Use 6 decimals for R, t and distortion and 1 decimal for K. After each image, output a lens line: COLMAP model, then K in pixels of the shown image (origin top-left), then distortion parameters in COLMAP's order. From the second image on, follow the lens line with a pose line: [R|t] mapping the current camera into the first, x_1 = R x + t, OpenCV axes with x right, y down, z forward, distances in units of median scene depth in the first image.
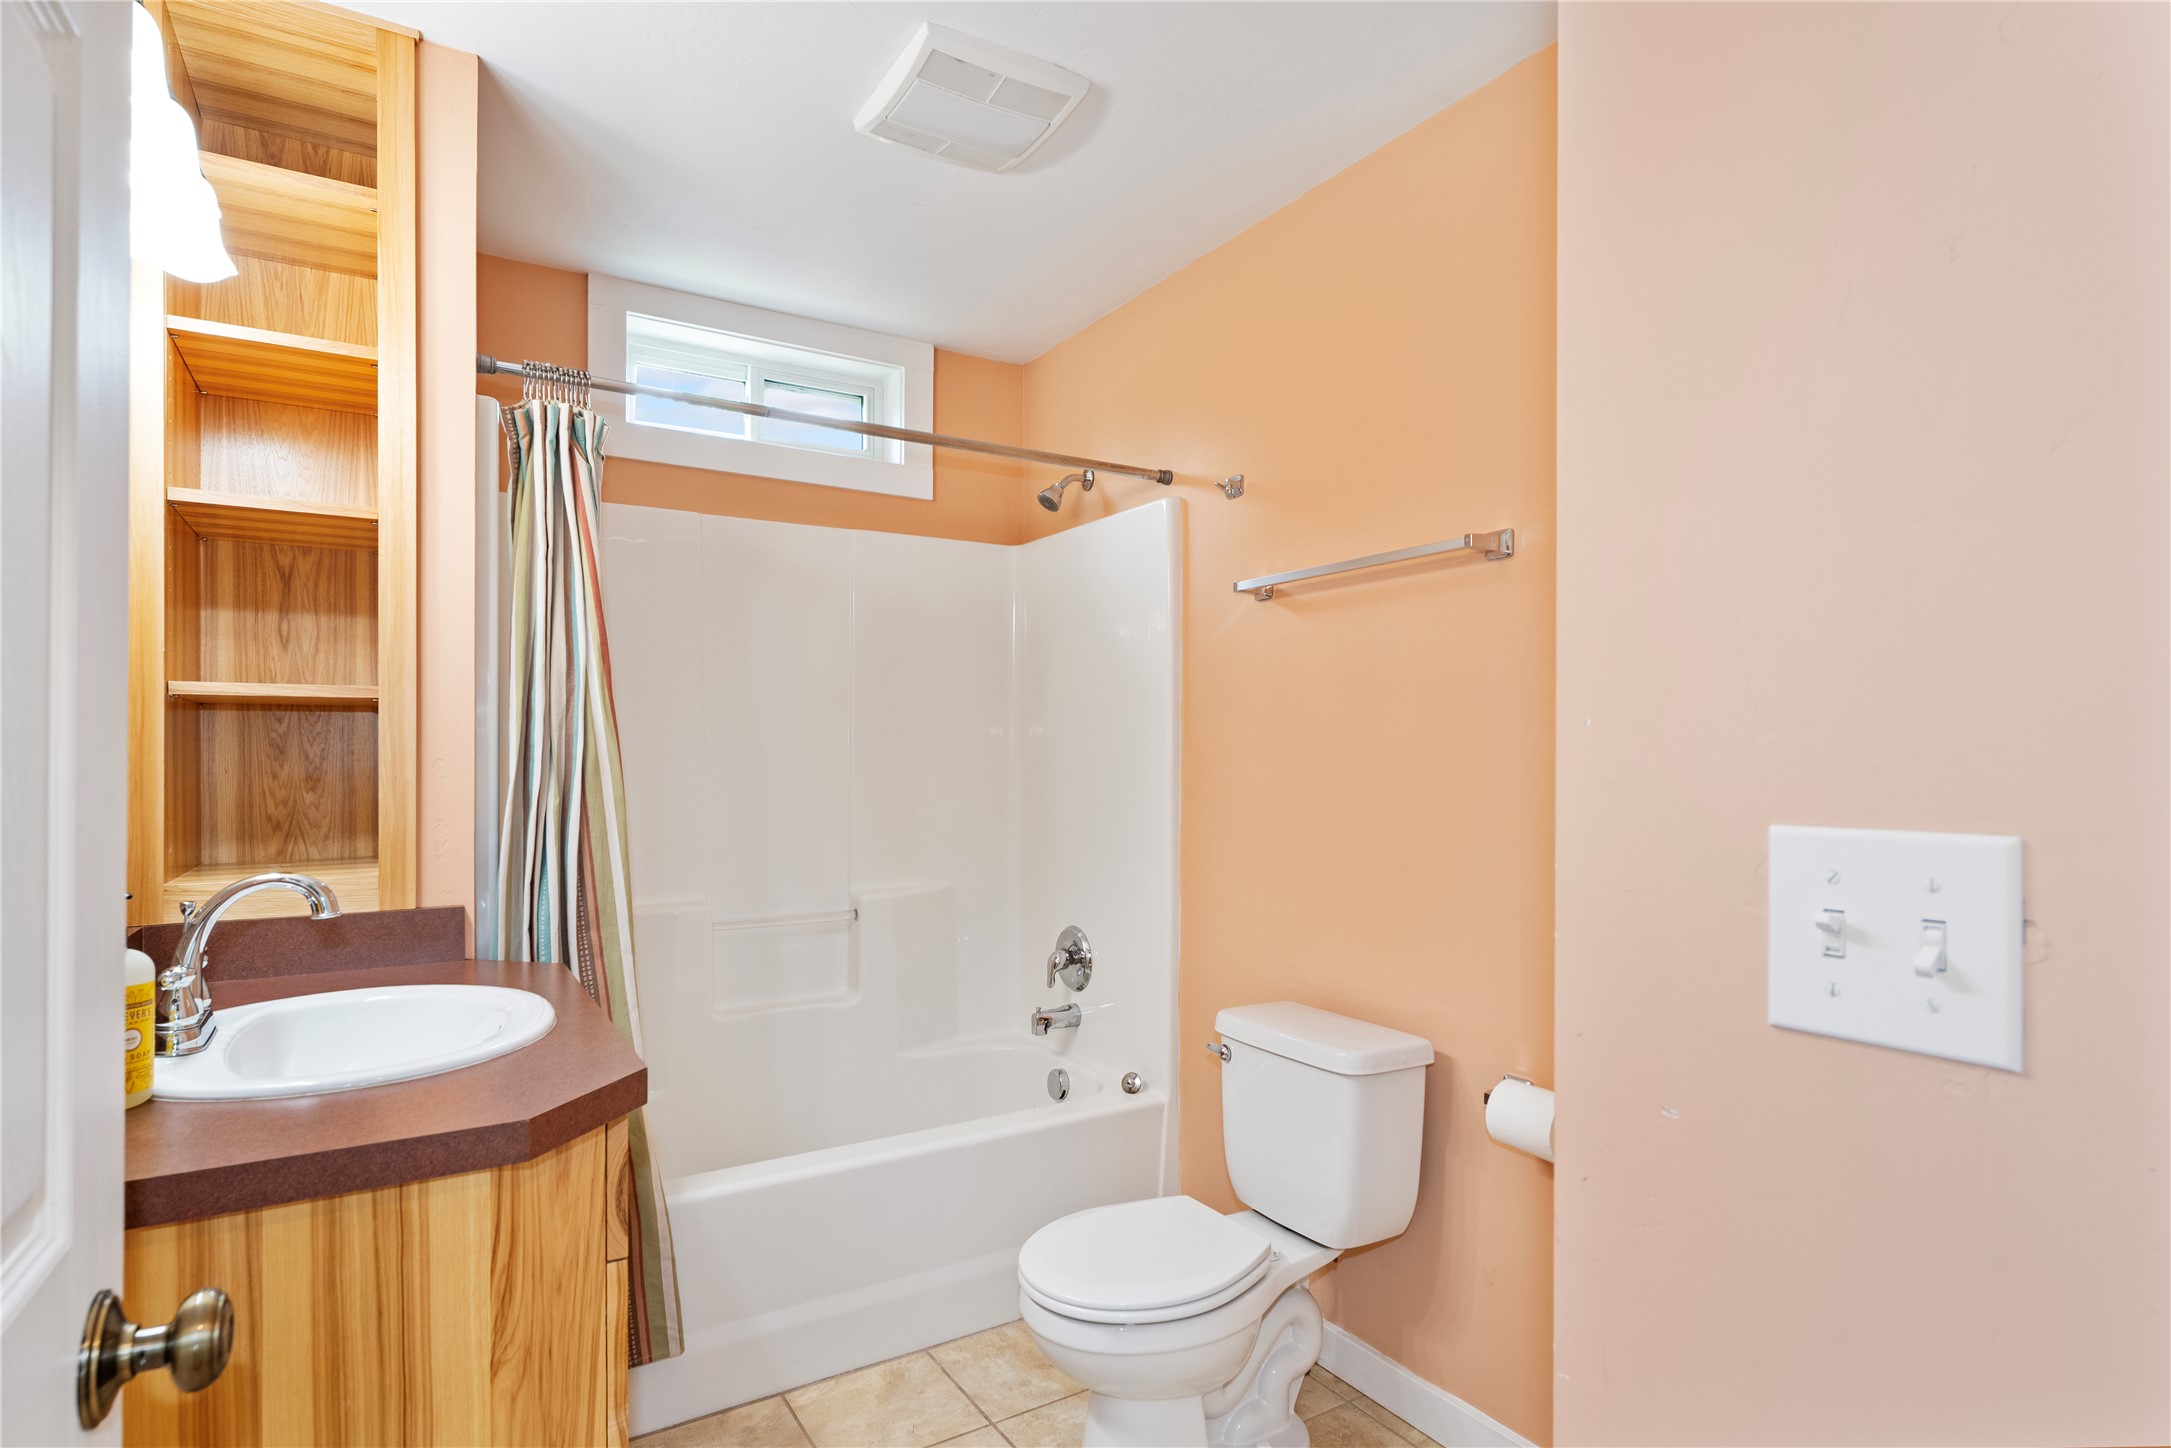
lens RADIAL K [[1089.8, 0, 1073.0], [0, 1089.8, 711.7], [0, 0, 1]] dist [-0.001415, -0.000184]
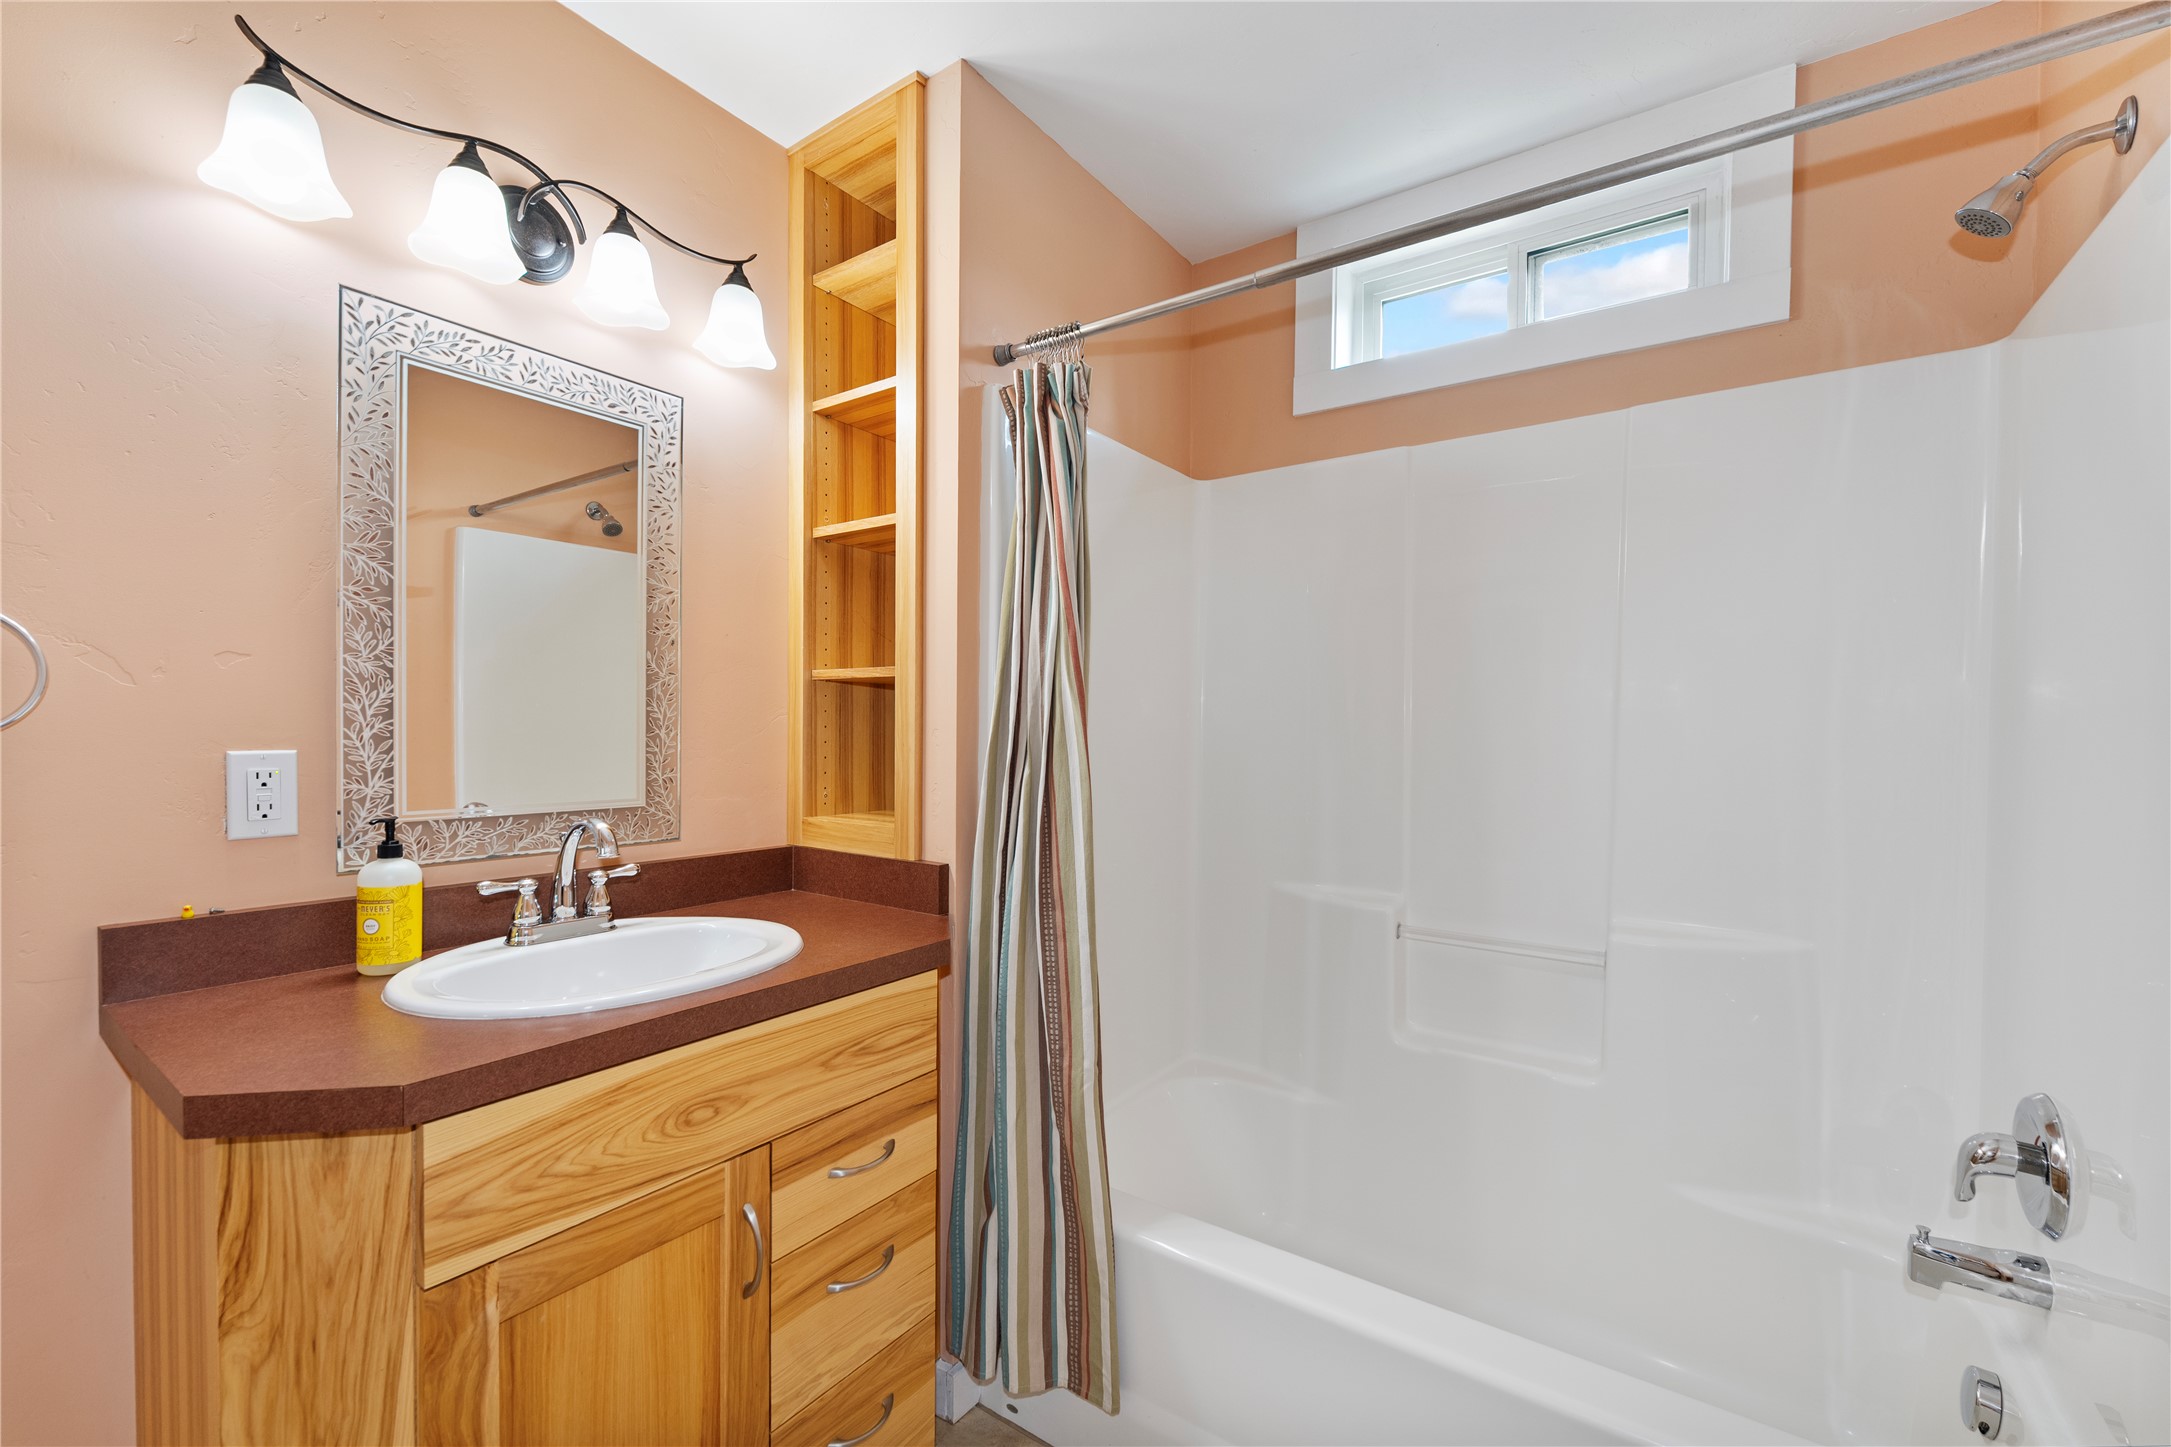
lens RADIAL K [[882.3, 0, 1089.2], [0, 882.3, 727.7], [0, 0, 1]] dist [-0.000646, -0.000201]
pose [[0.412307, 0.006350, -0.911023, 0.288751], [0.027440, 0.999435, 0.019385, 0.029154], [0.910632, -0.032991, 0.411900, 0.758364]]
